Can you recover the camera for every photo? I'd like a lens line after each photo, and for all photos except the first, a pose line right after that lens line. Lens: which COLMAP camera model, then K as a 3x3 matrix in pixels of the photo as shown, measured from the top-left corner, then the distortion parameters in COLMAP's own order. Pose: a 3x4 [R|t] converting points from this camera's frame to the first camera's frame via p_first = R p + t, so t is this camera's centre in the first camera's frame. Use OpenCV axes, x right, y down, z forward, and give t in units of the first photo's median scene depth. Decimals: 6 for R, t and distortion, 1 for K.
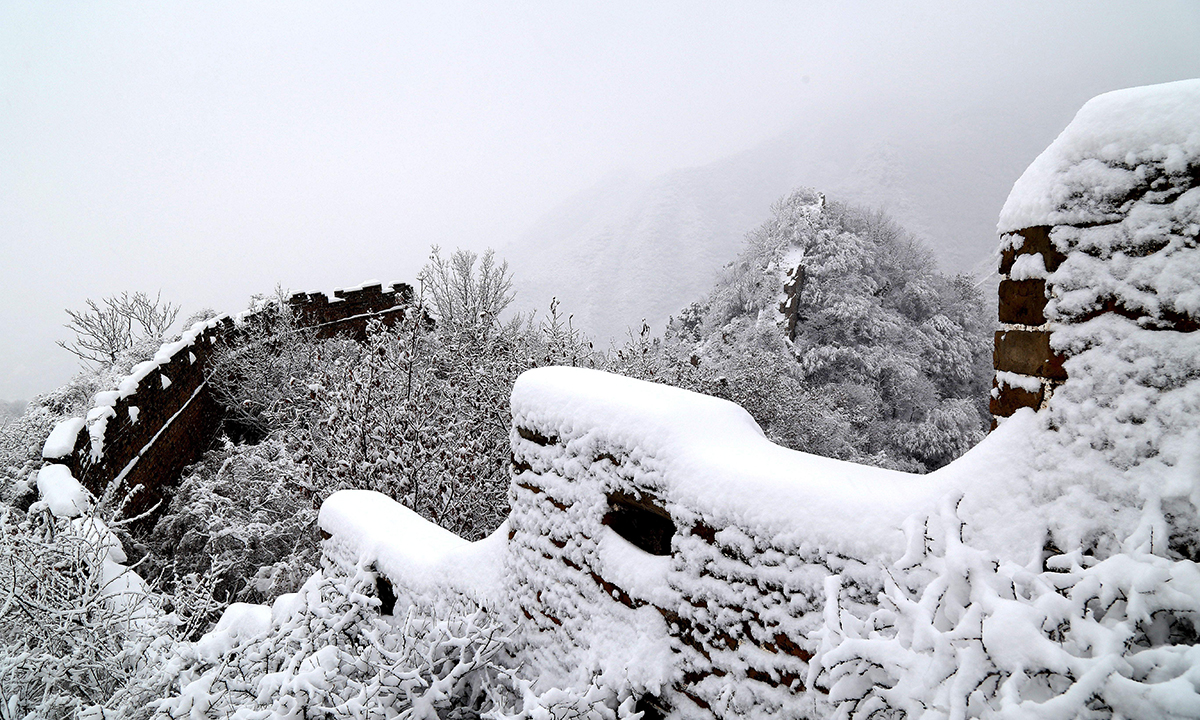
lens RADIAL K [[839.6, 0, 606.5], [0, 839.6, 333.8], [0, 0, 1]] dist [-0.114094, 0.059323]
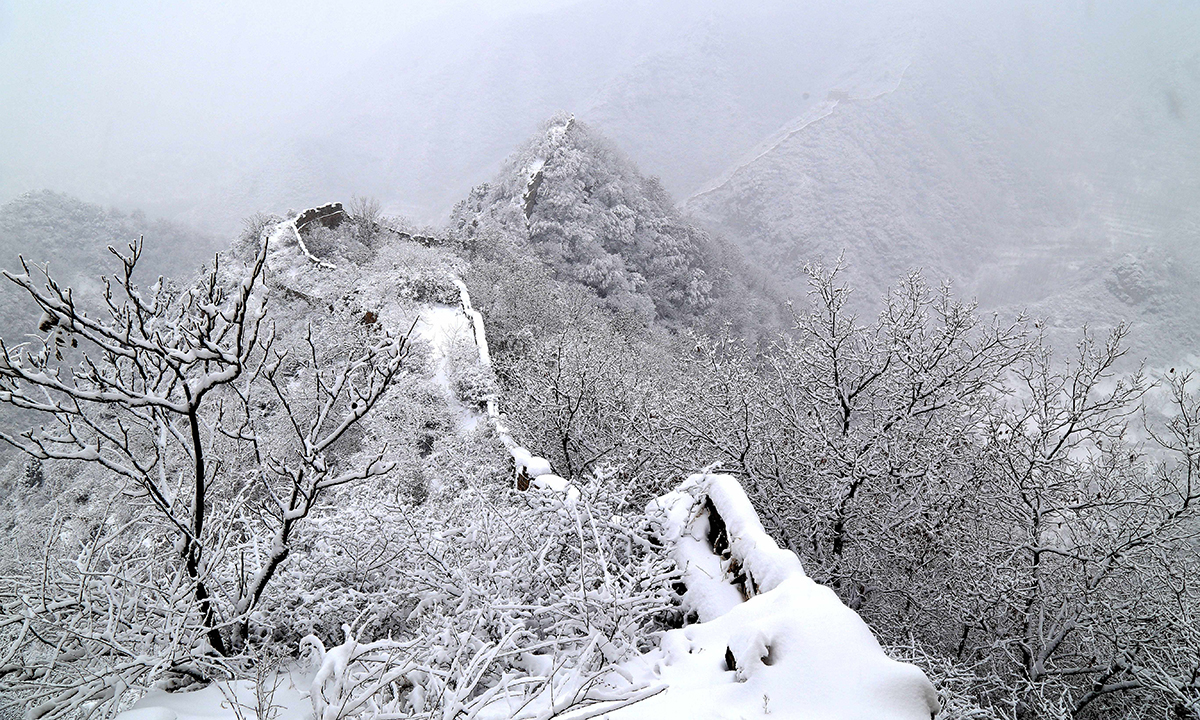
lens RADIAL K [[839.6, 0, 604.9], [0, 839.6, 351.9], [0, 0, 1]] dist [-0.114094, 0.059323]
pose [[0.980555, 0.031102, 0.193763, 0.042453], [-0.072328, 0.975130, 0.209498, -0.093276], [-0.182428, -0.219439, 0.958419, -0.801730]]
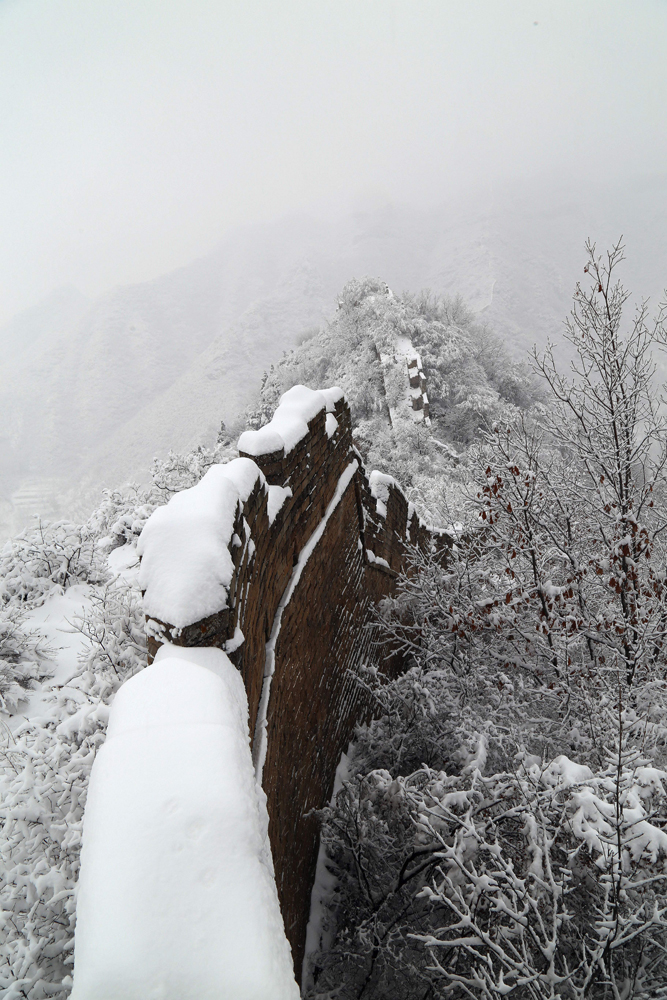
lens RADIAL K [[699.7, 0, 345.4], [0, 699.7, 504.3], [0, 0, 1]] dist [-0.104478, -0.001162]
pose [[0.918702, -0.114906, 0.377866, -0.152145], [0.073005, 0.989661, 0.123454, -0.022760], [-0.388145, -0.085831, 0.917593, 0.330909]]
